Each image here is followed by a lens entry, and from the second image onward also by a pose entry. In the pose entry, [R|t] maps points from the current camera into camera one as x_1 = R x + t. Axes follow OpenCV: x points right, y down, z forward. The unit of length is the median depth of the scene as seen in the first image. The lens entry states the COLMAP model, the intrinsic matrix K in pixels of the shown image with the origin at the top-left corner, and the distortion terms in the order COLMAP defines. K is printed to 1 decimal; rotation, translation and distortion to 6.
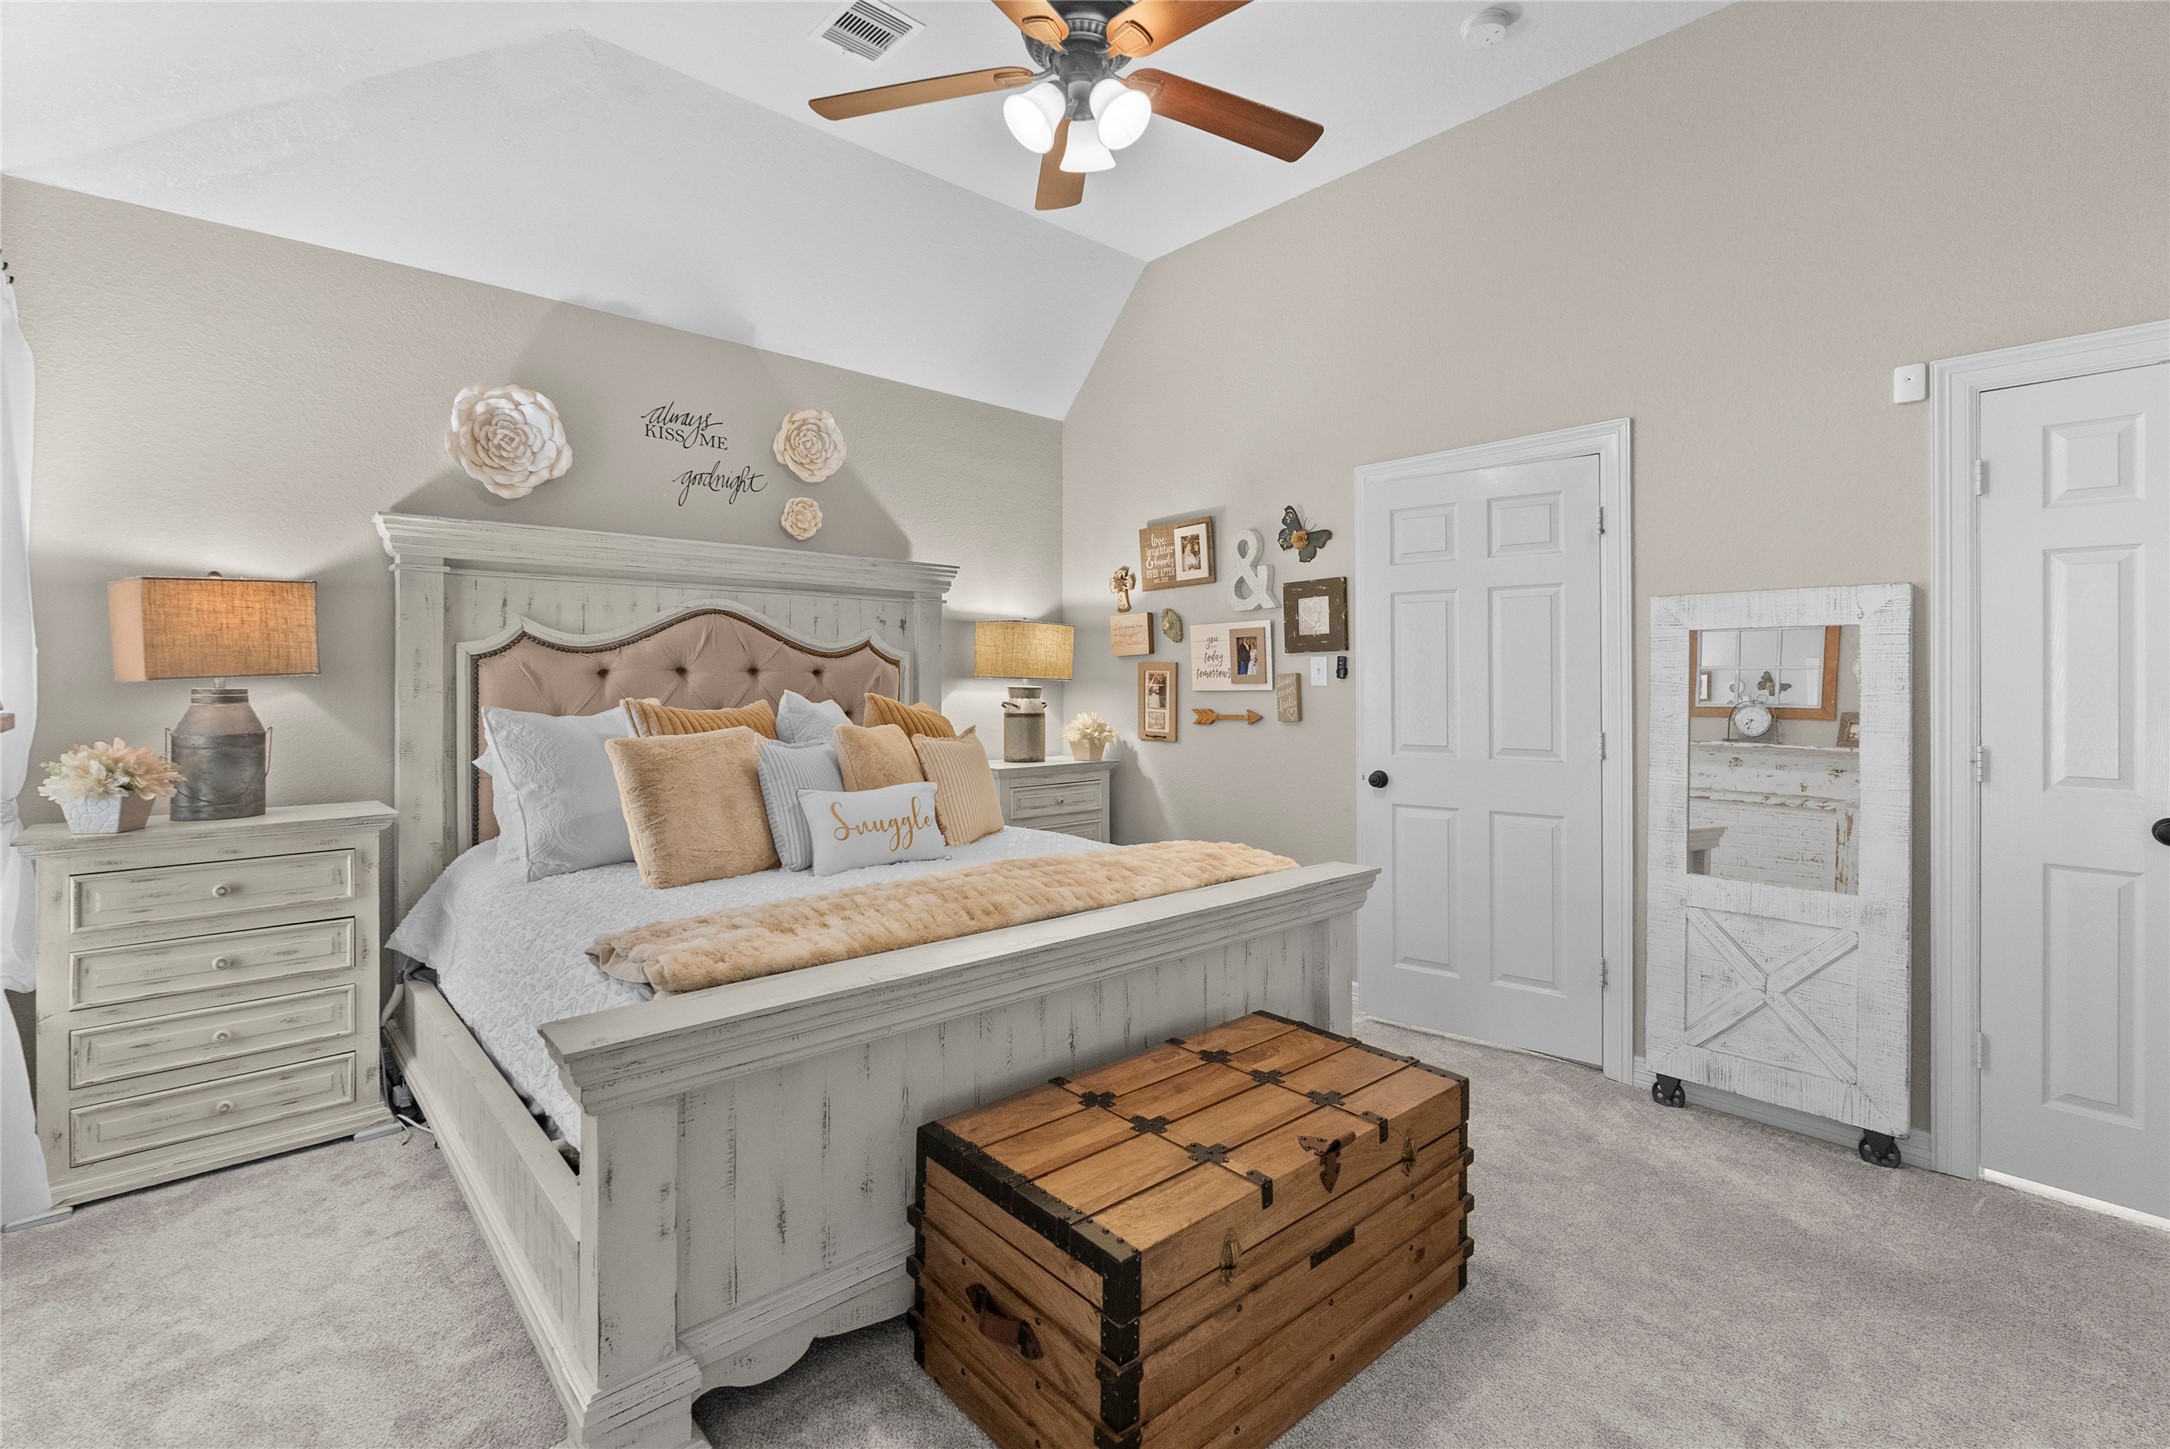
lens RADIAL K [[959.7, 0, 1068.8], [0, 959.7, 684.2], [0, 0, 1]] dist [-0.009179, 0.001457]
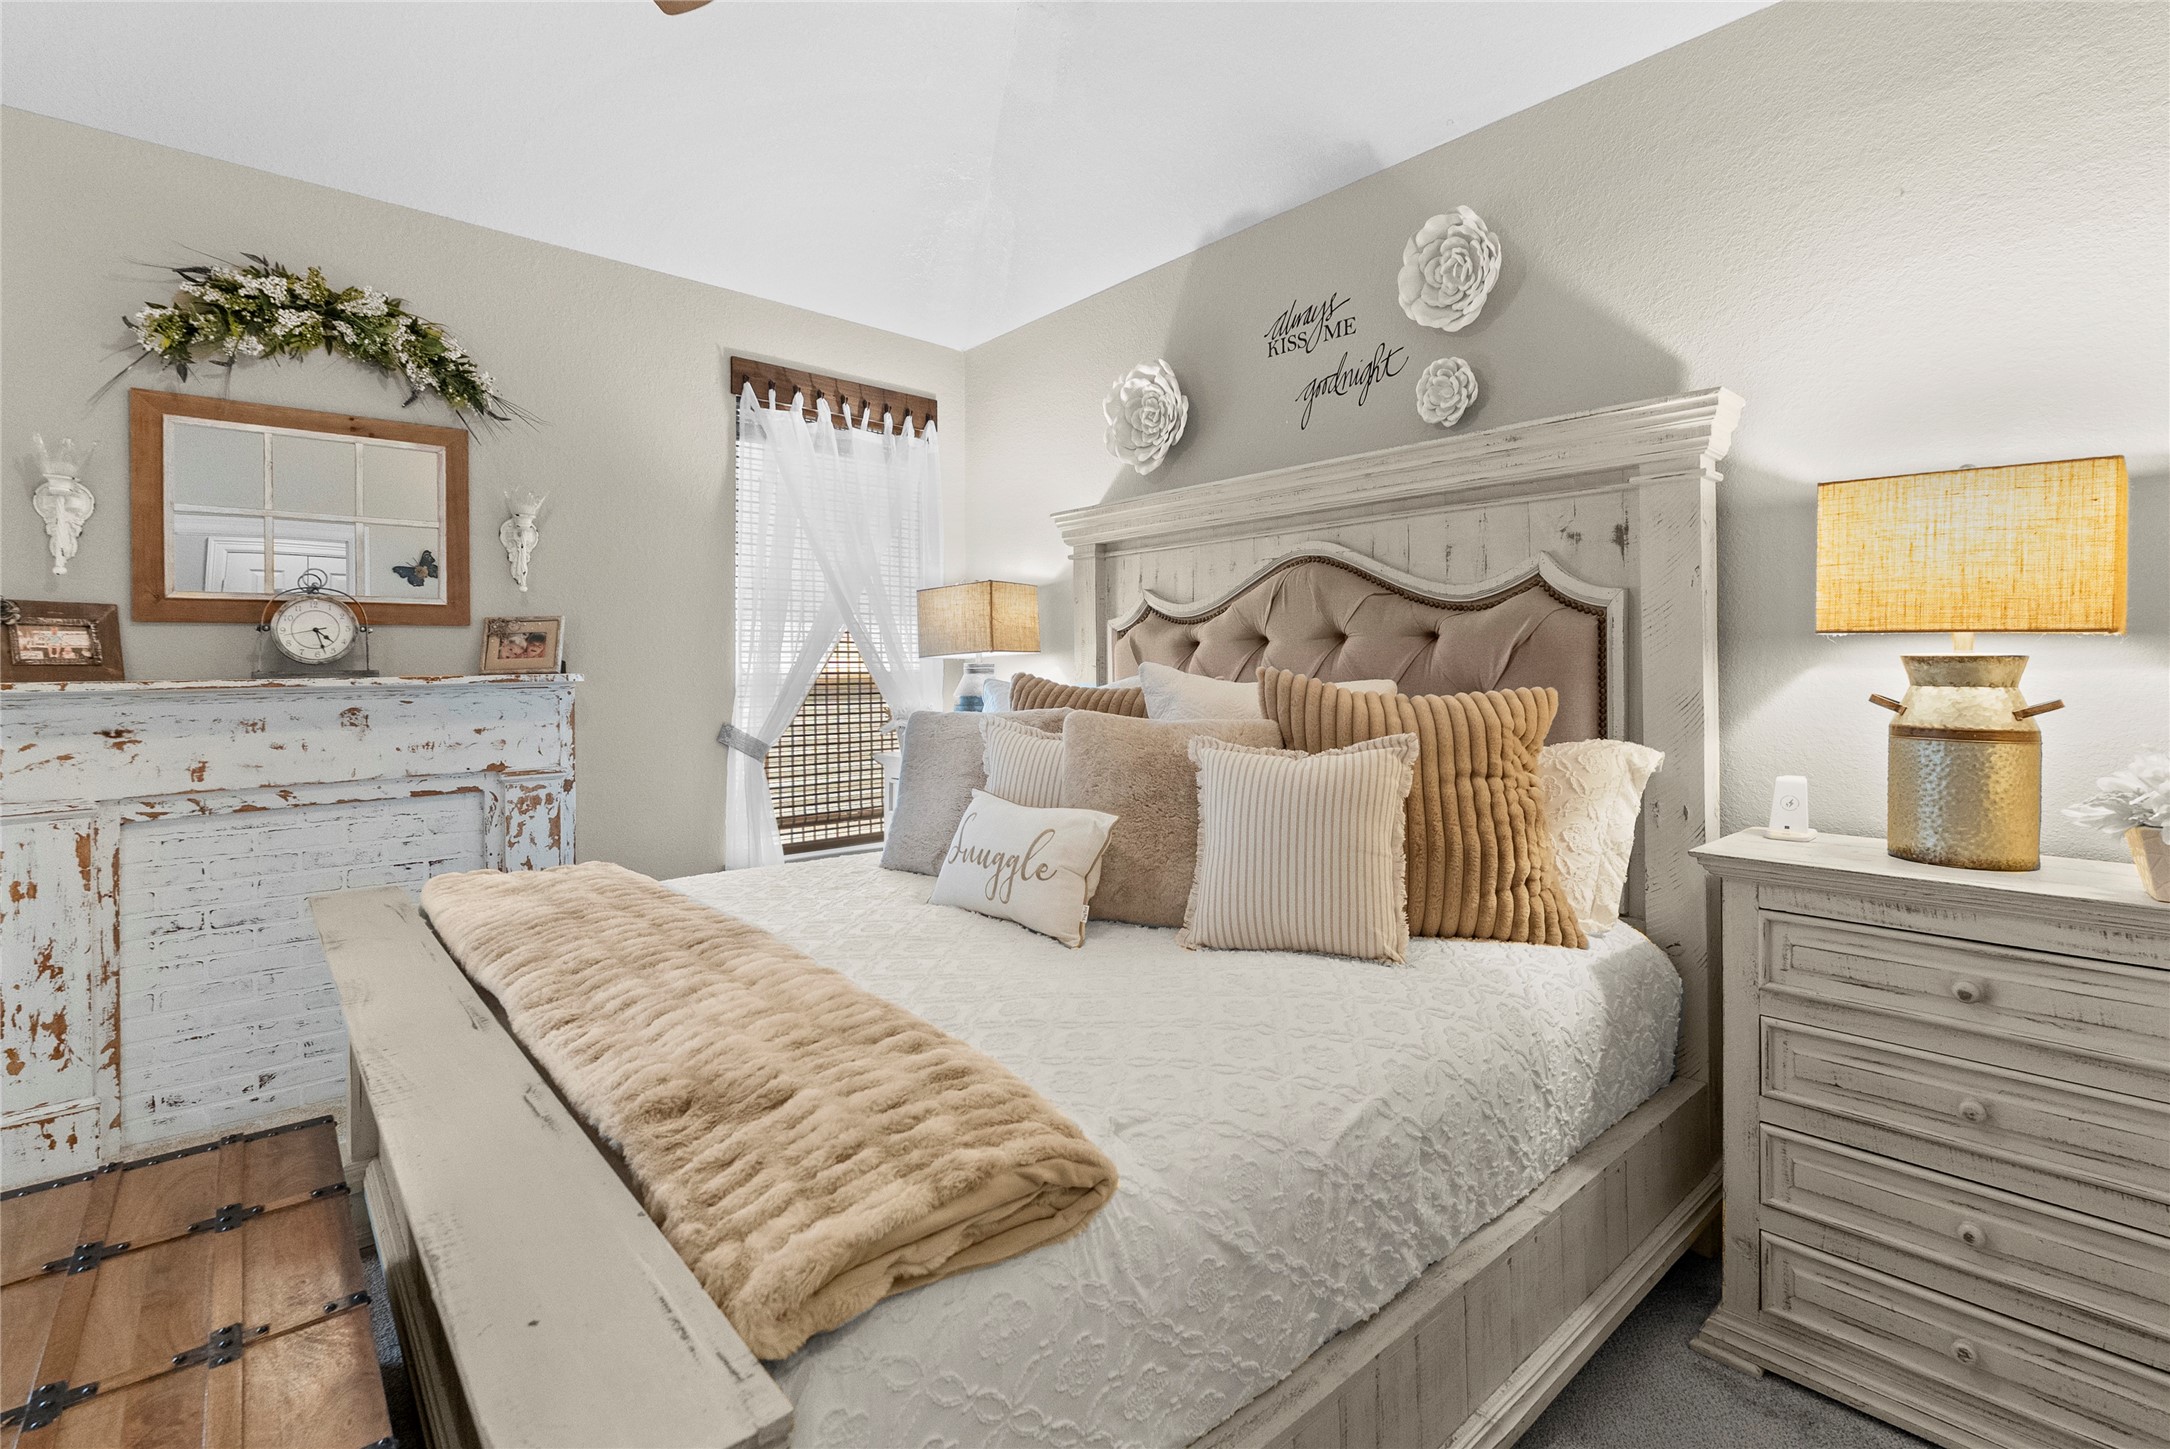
lens RADIAL K [[959.7, 0, 1088.0], [0, 959.7, 673.2], [0, 0, 1]] dist [-0.009179, 0.001457]
pose [[0.017726, 0.003437, -0.999837, 0.362819], [0.000167, 0.999994, 0.003440, 0.009872], [0.999843, -0.000228, 0.017726, 0.784969]]
